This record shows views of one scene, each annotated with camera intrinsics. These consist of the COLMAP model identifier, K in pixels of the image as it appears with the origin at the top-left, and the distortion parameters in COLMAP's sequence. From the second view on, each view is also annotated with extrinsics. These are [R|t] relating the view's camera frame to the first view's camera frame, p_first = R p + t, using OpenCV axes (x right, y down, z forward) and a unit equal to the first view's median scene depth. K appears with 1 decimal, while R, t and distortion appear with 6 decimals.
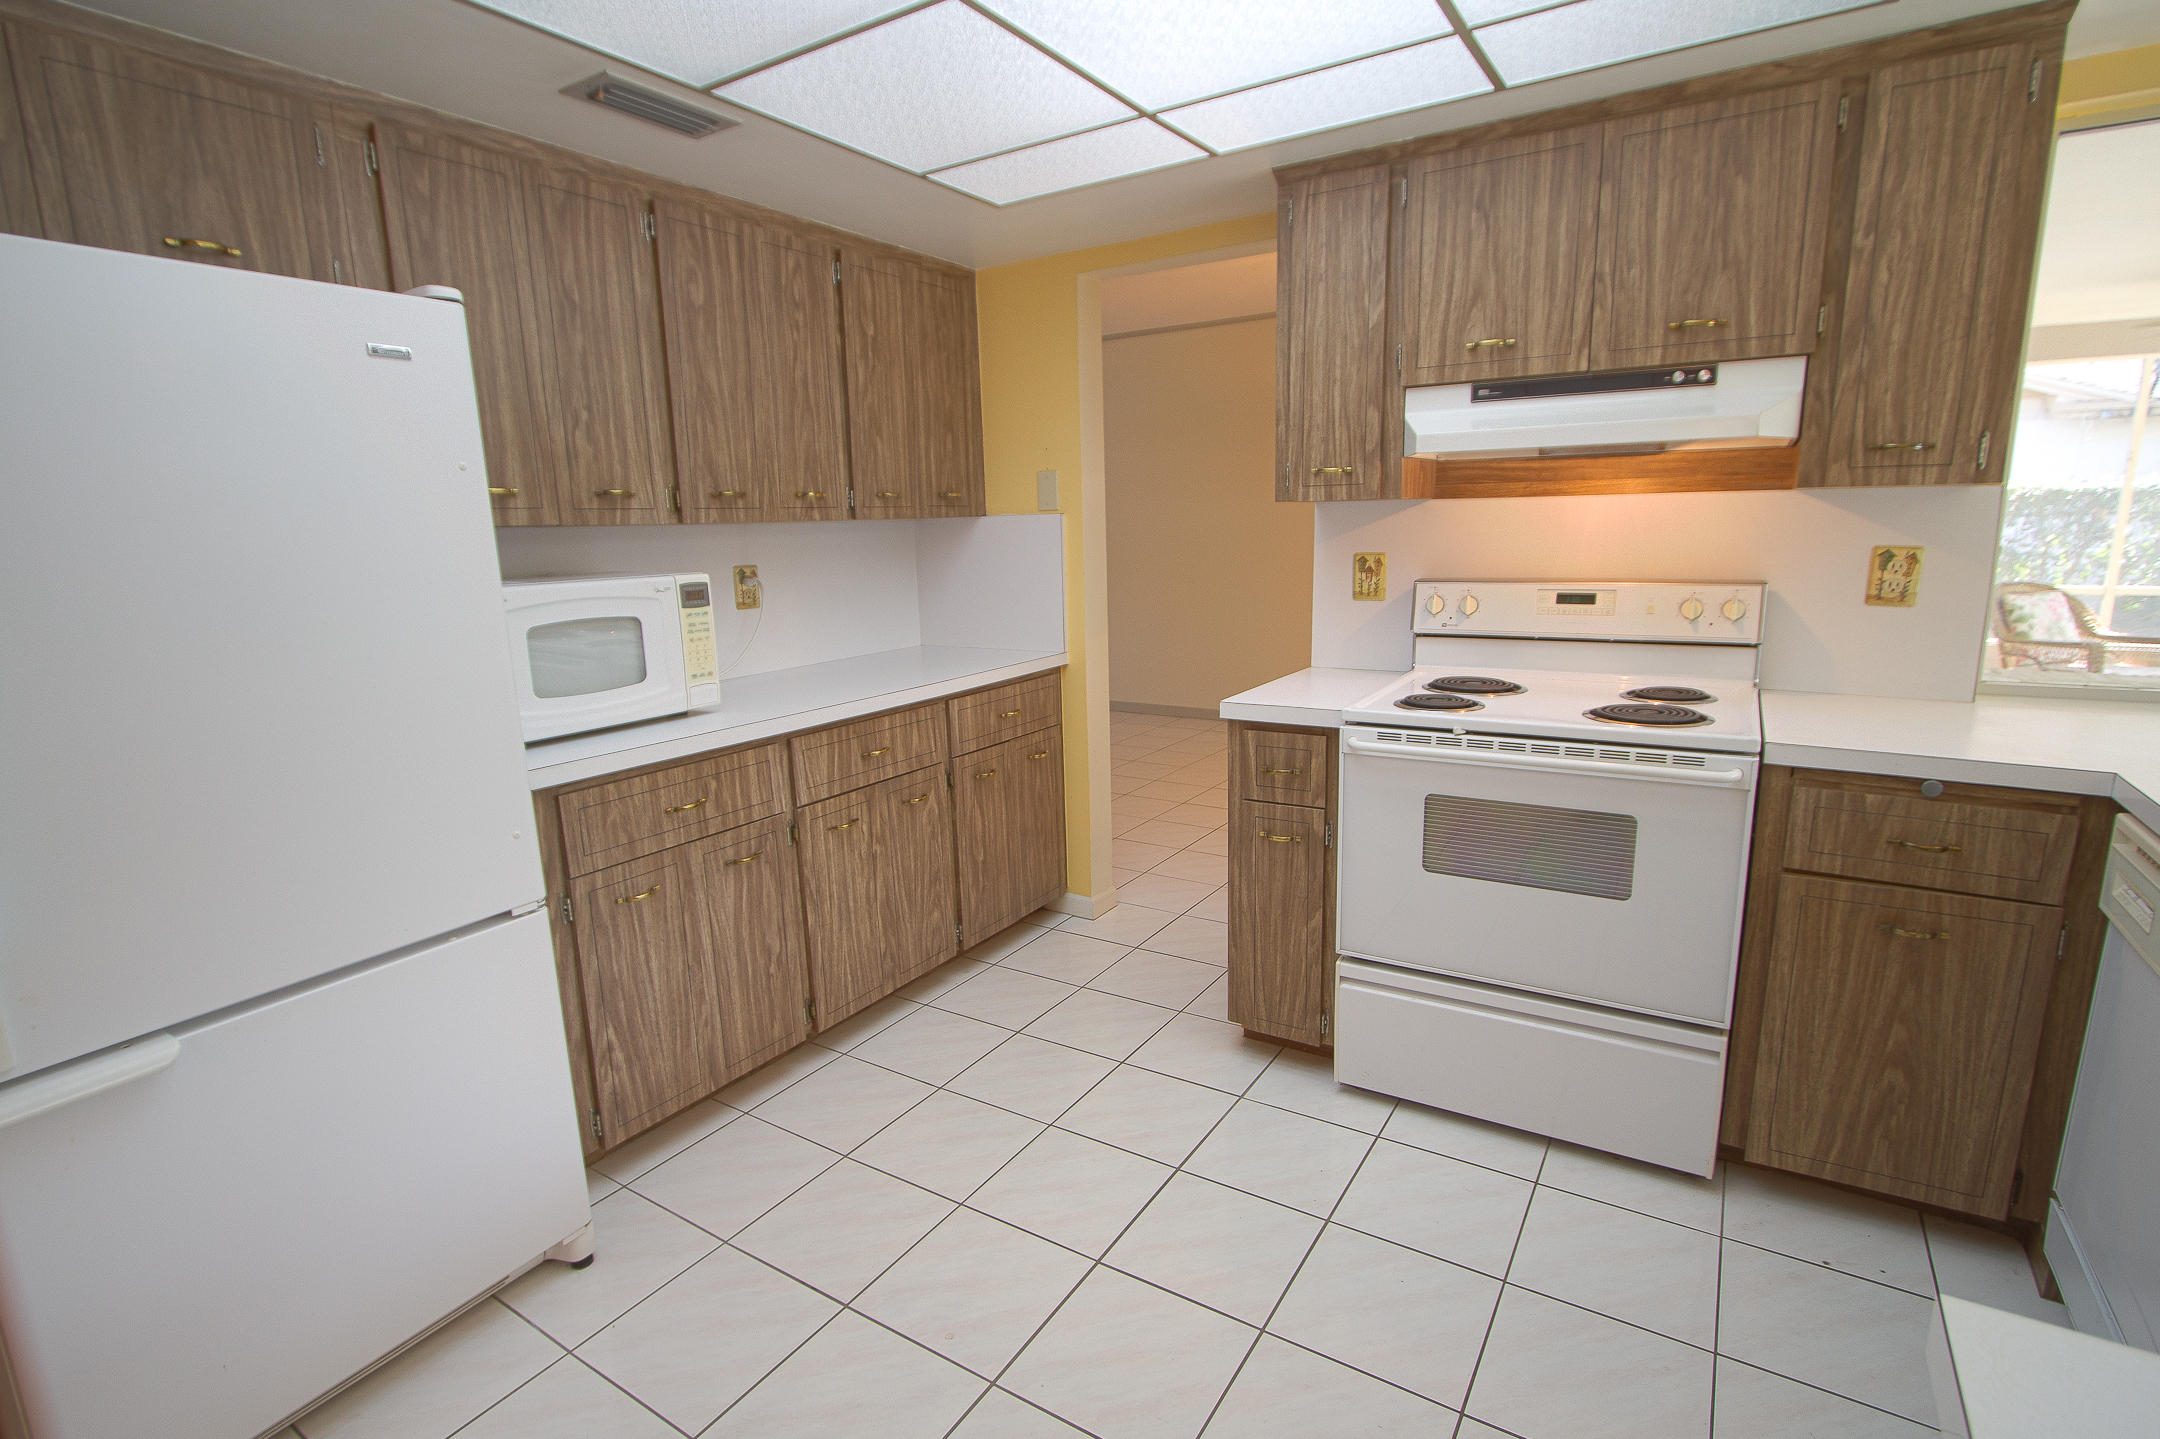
lens RADIAL K [[1036.1, 0, 1072.3], [0, 1036.1, 735.9], [0, 0, 1]] dist [-0.018105, 0.000961]
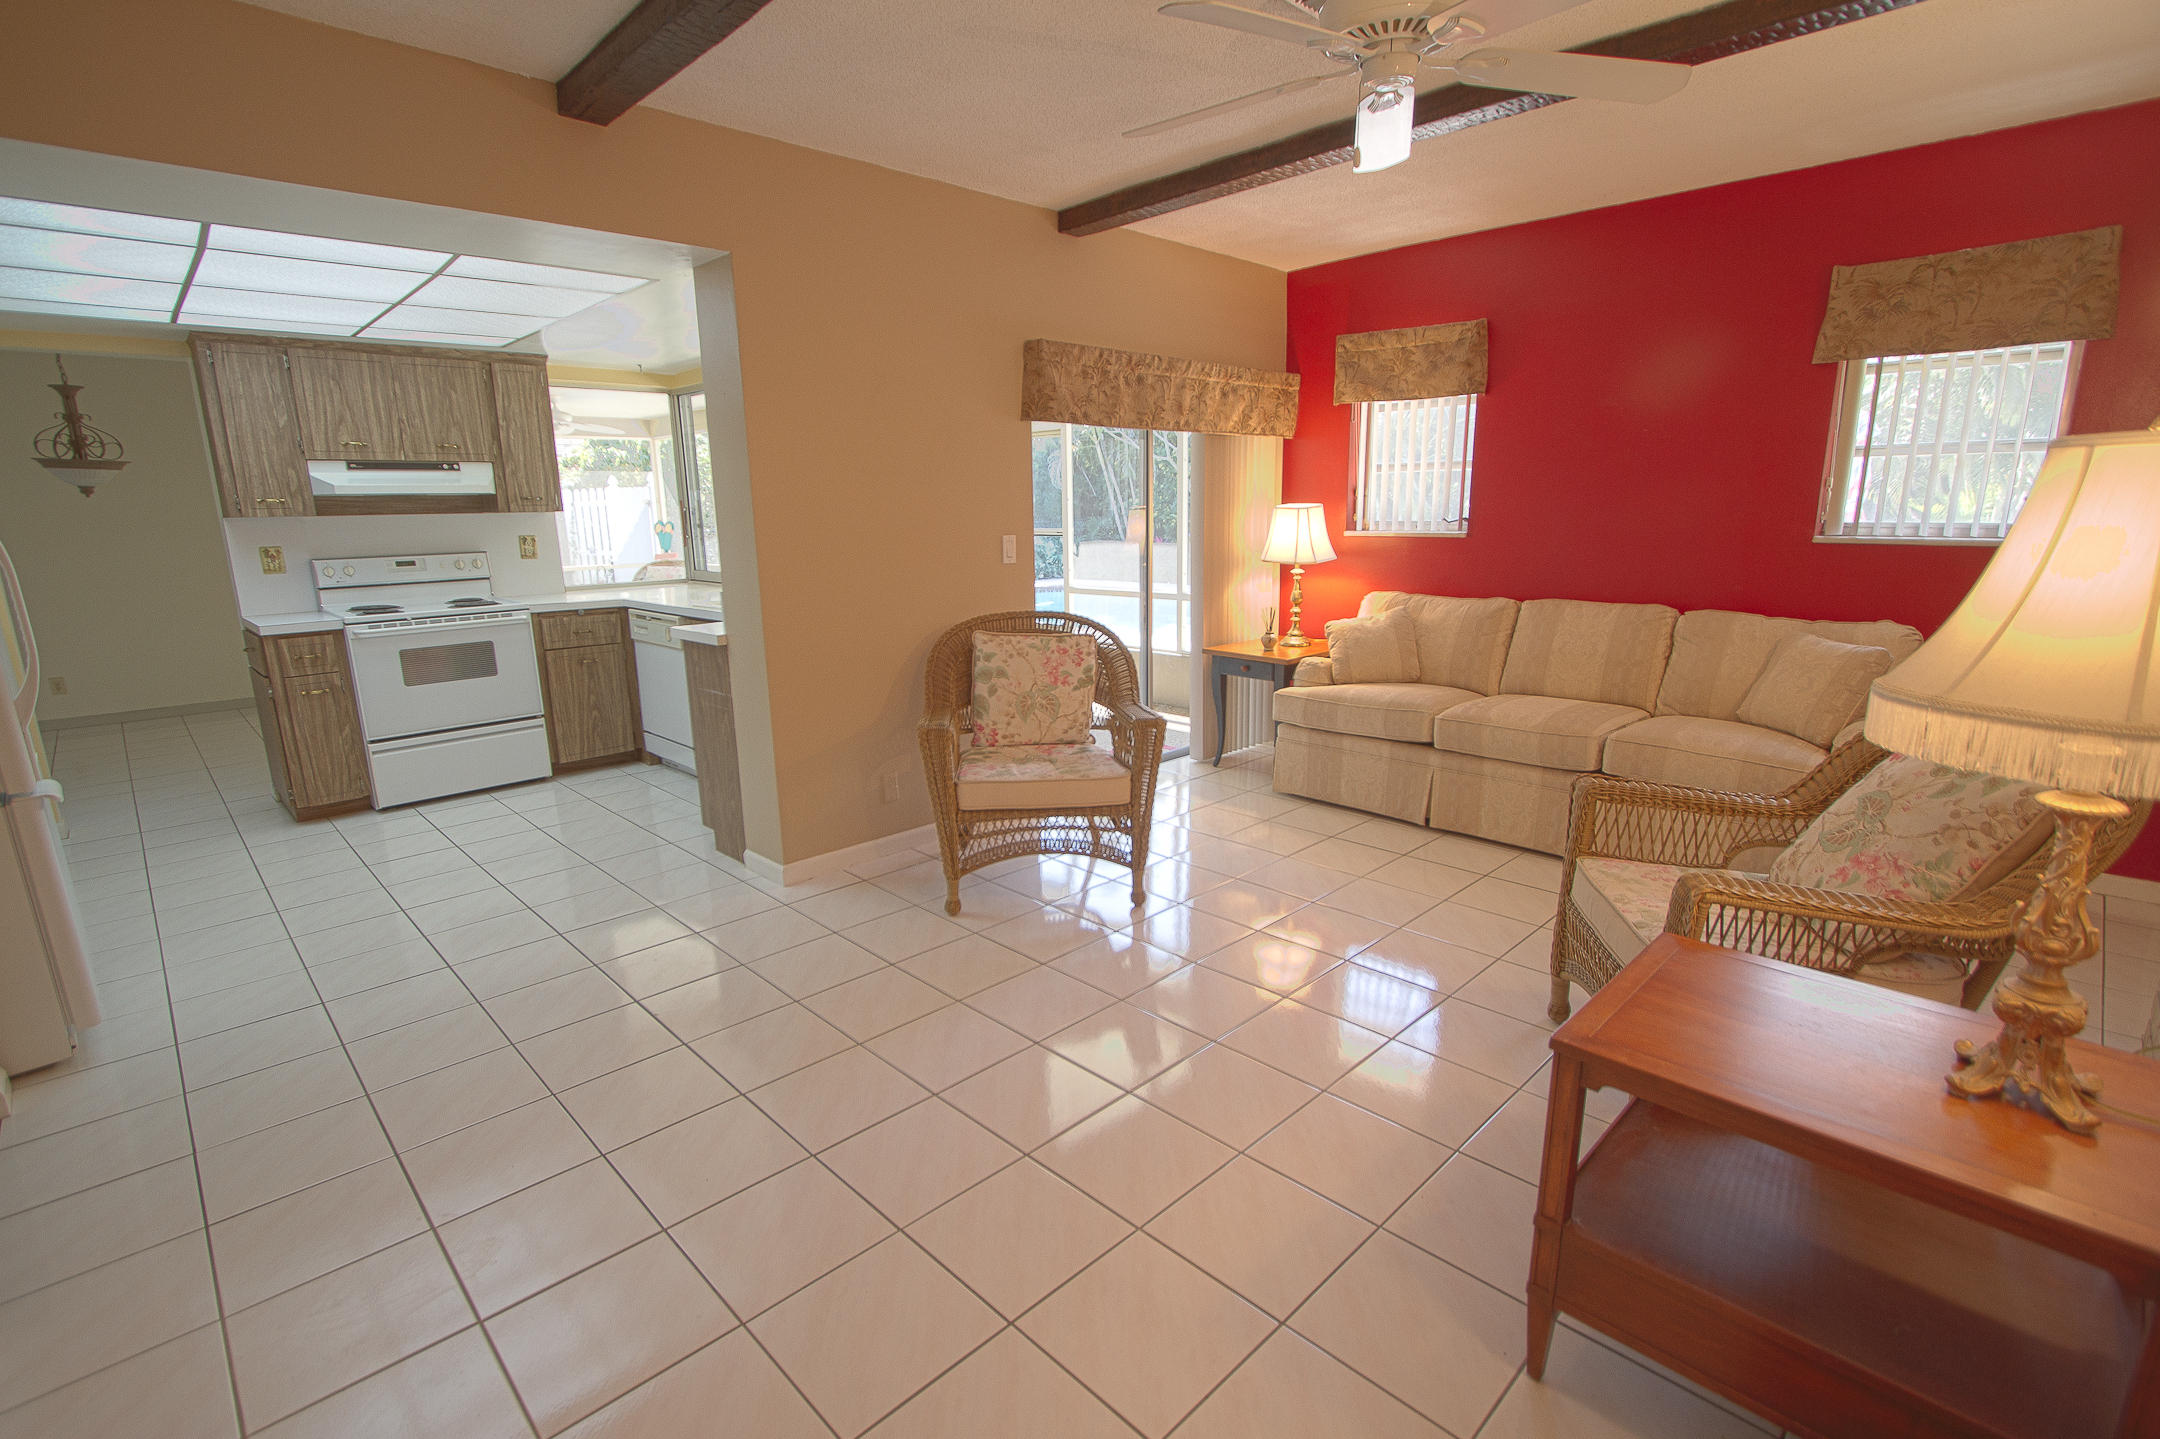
lens RADIAL K [[988.9, 0, 1068.5], [0, 988.9, 733.2], [0, 0, 1]] dist [-0.016499, -0.000109]
pose [[0.220261, -0.197149, 0.955310, -1.332358], [0.208791, 0.966193, 0.151255, 0.202354], [-0.952833, 0.166145, 0.253978, -0.829781]]
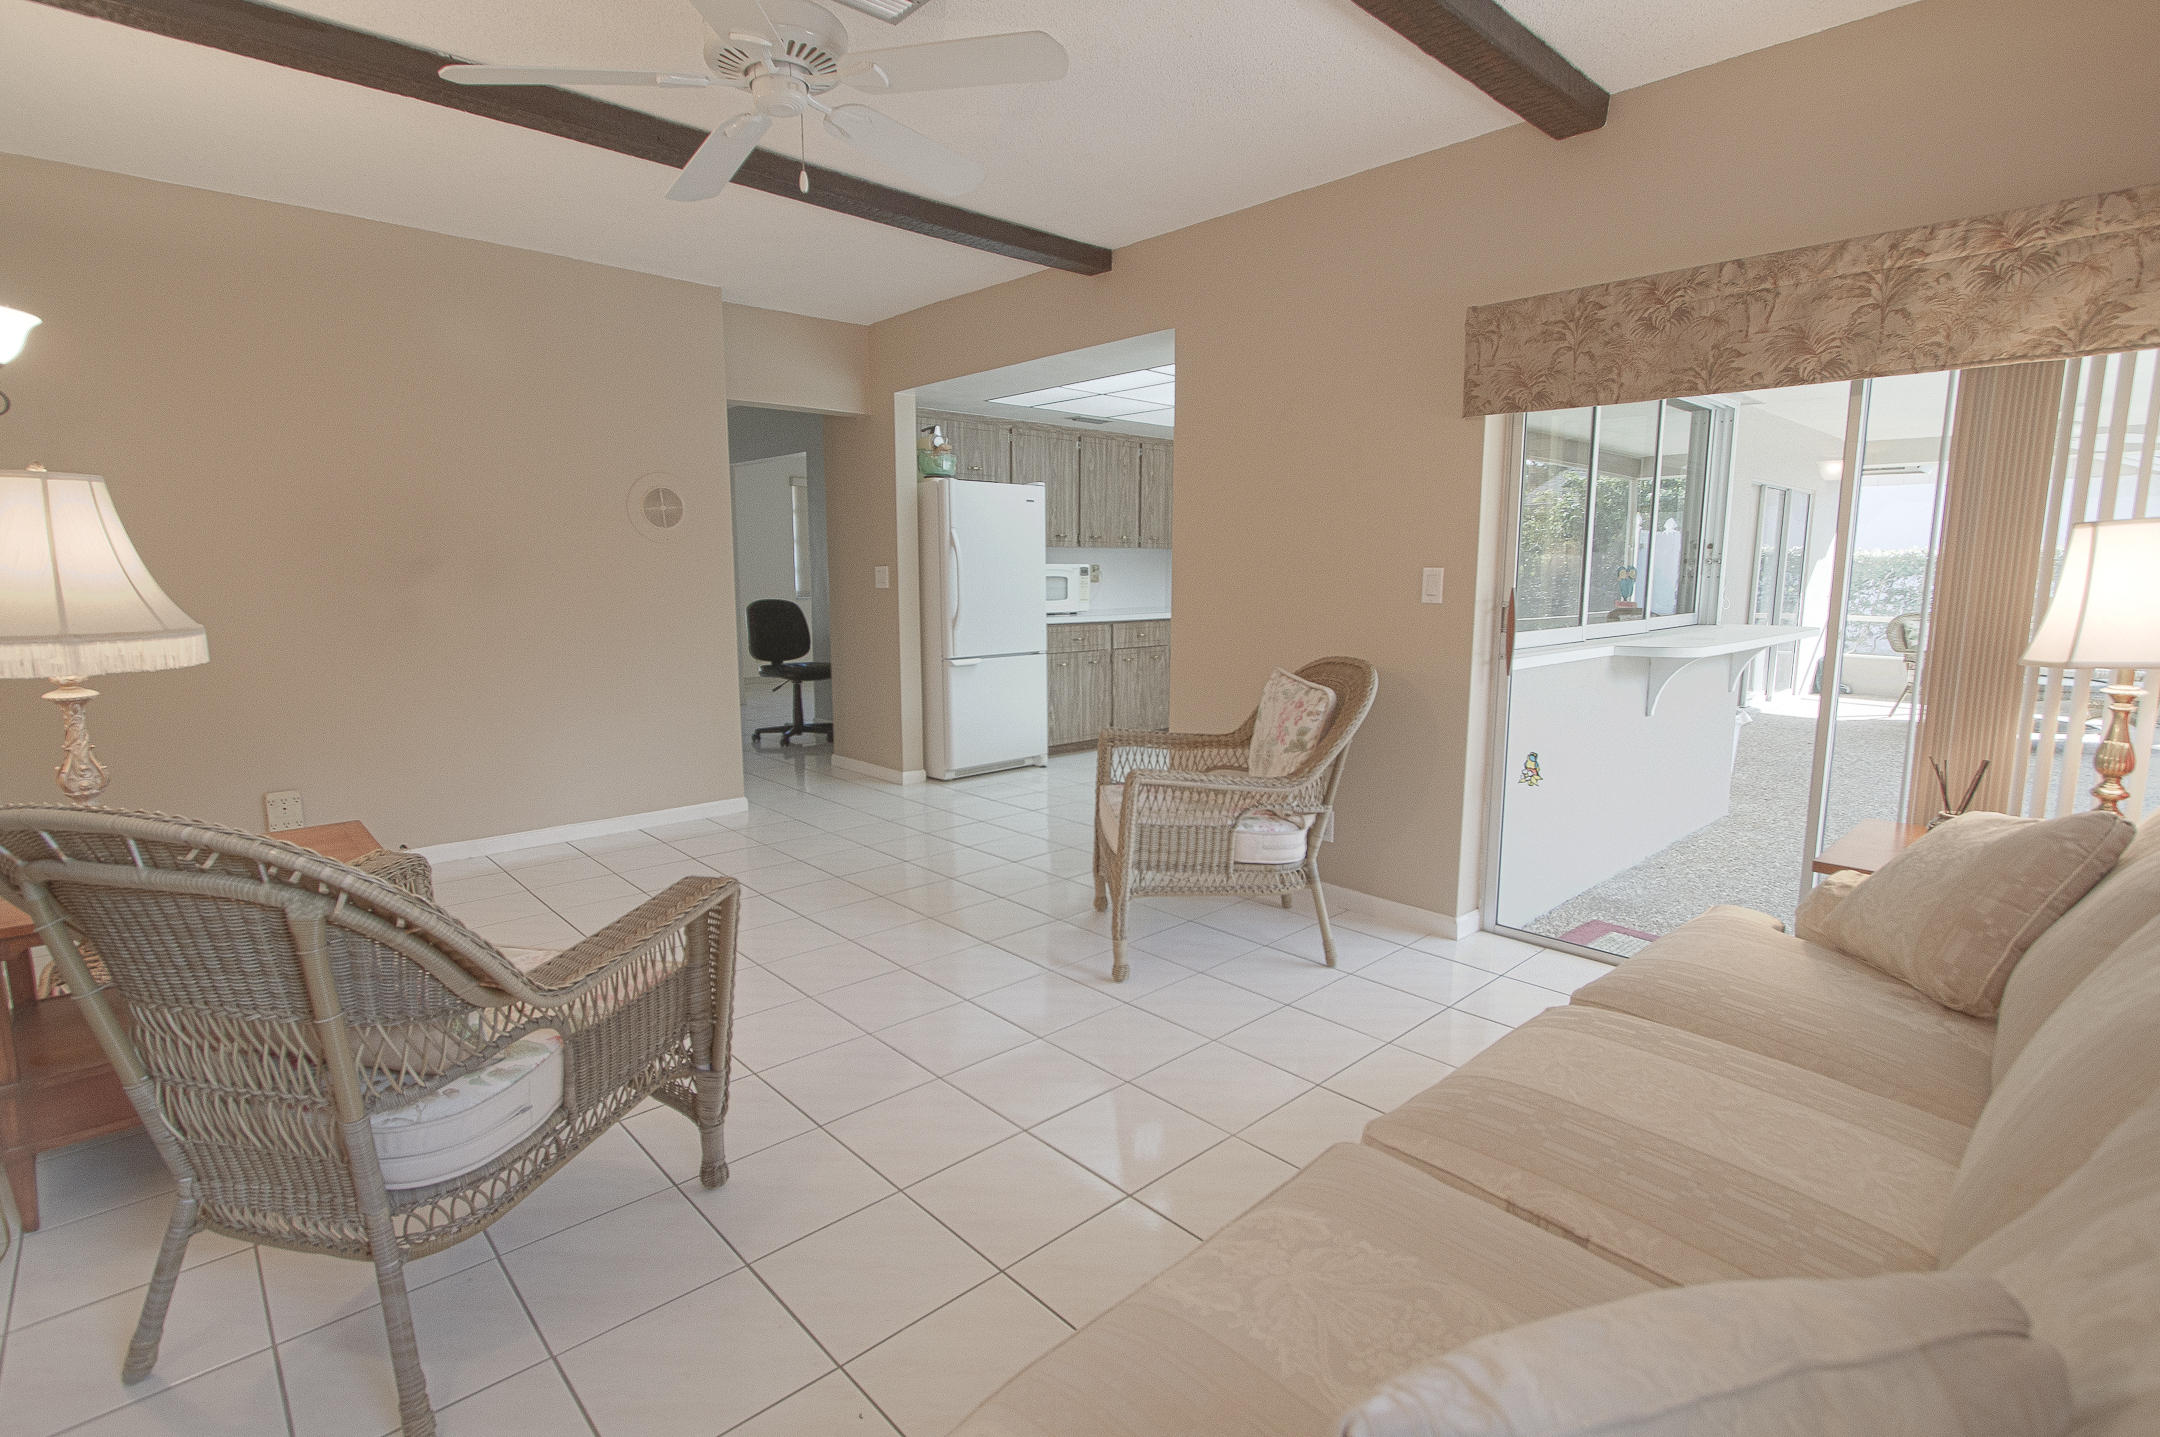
lens RADIAL K [[1021.4, 0, 1110.3], [0, 1021.4, 718.9], [0, 0, 1]] dist [-0.012111, 0.000014]
pose [[0.973786, 0.062188, -0.218799, 0.381864], [-0.073656, 0.996284, -0.044644, 0.426460], [0.215209, 0.059590, 0.974748, -1.873629]]
